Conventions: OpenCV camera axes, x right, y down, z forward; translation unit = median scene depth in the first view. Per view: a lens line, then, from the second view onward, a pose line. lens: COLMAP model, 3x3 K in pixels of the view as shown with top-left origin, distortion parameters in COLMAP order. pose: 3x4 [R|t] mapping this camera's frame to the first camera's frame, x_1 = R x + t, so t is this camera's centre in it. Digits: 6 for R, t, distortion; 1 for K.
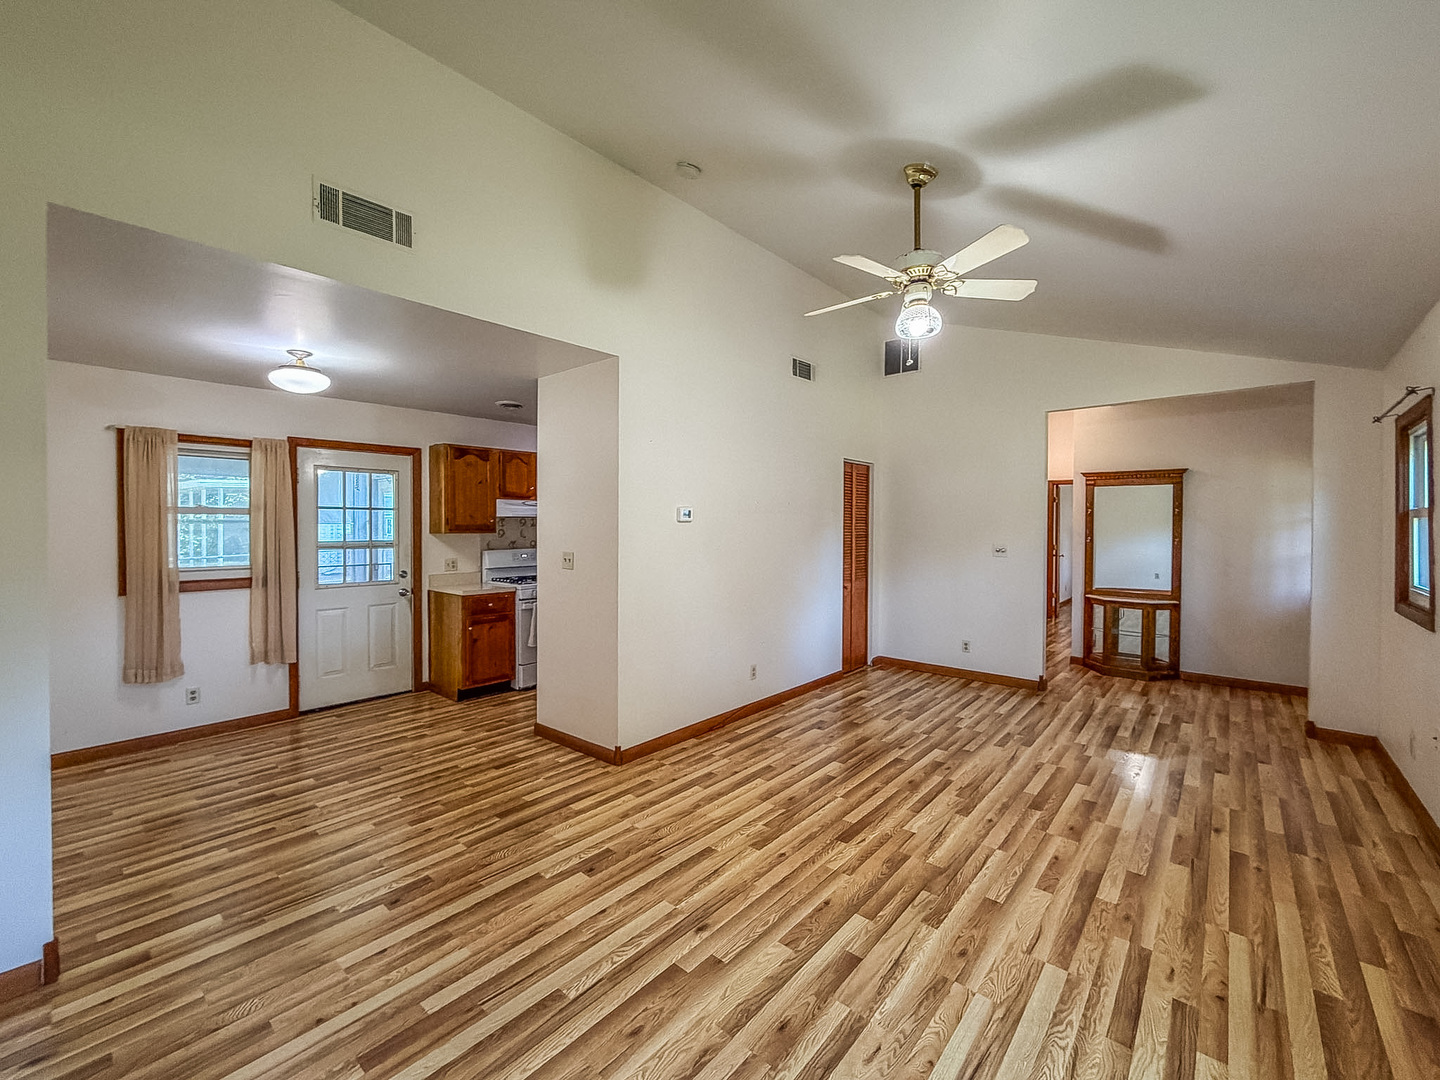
lens RADIAL K [[598.4, 0, 699.4], [0, 598.4, 529.2], [0, 0, 1]] dist [0.001881, -0.000631]
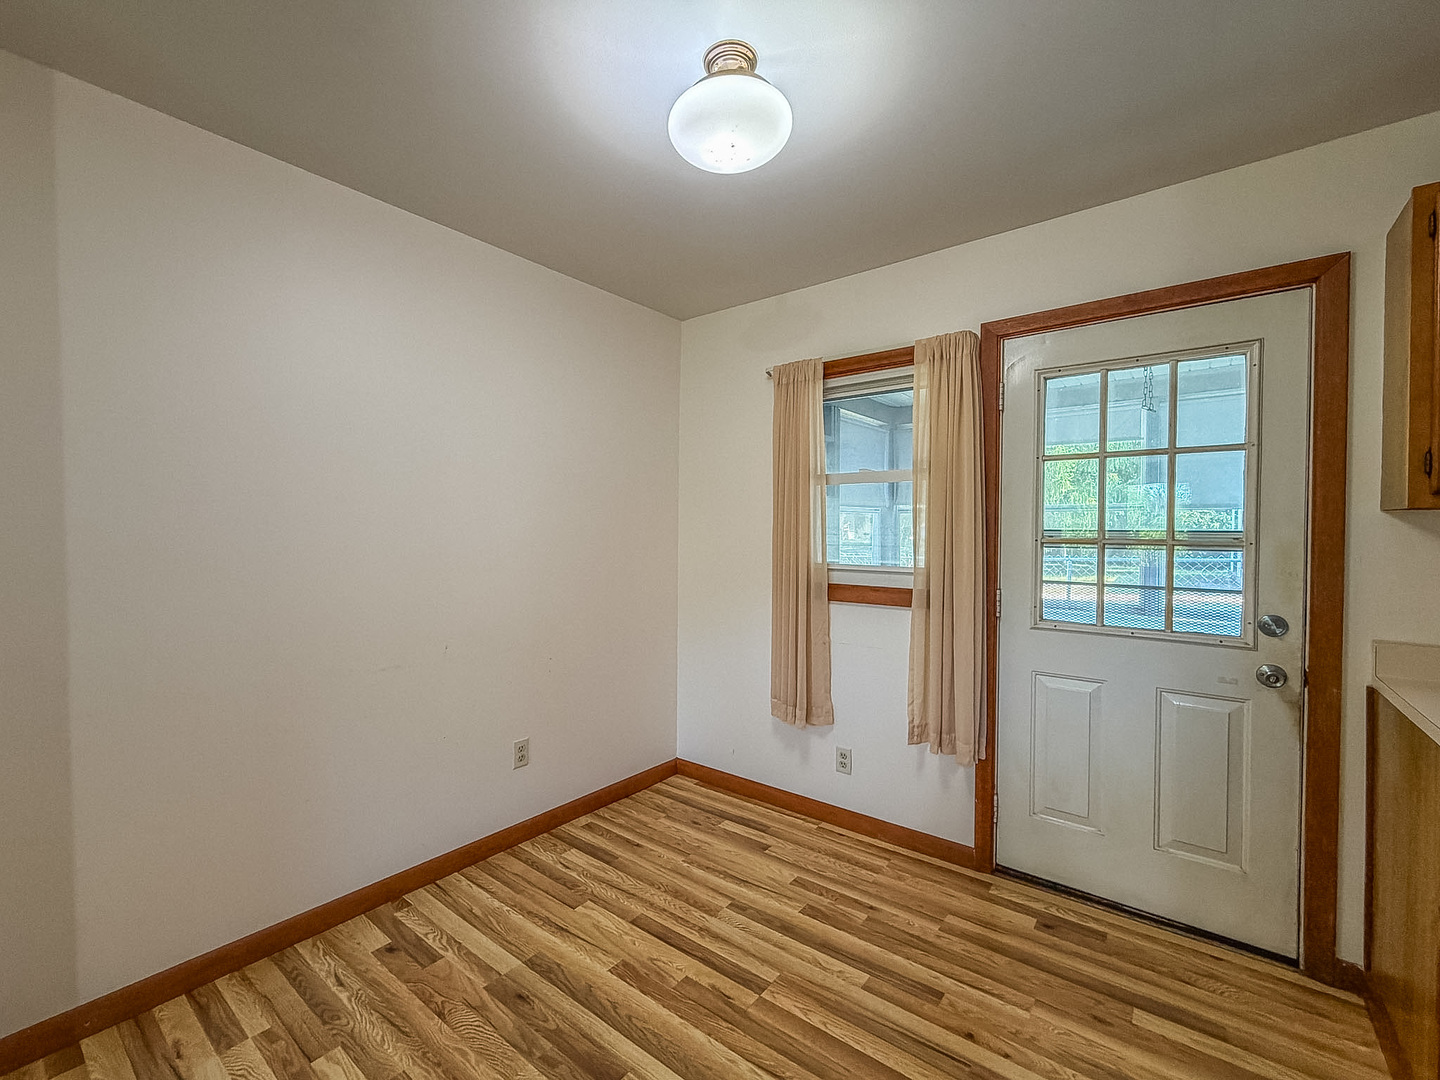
lens RADIAL K [[598.4, 0, 751.2], [0, 598.4, 540.9], [0, 0, 1]] dist [0.001881, -0.000631]
pose [[0.078815, 0.031484, -0.996392, -0.194512], [-0.001326, 0.999504, 0.031477, 0.015961], [0.996888, -0.001159, 0.078817, 0.790808]]
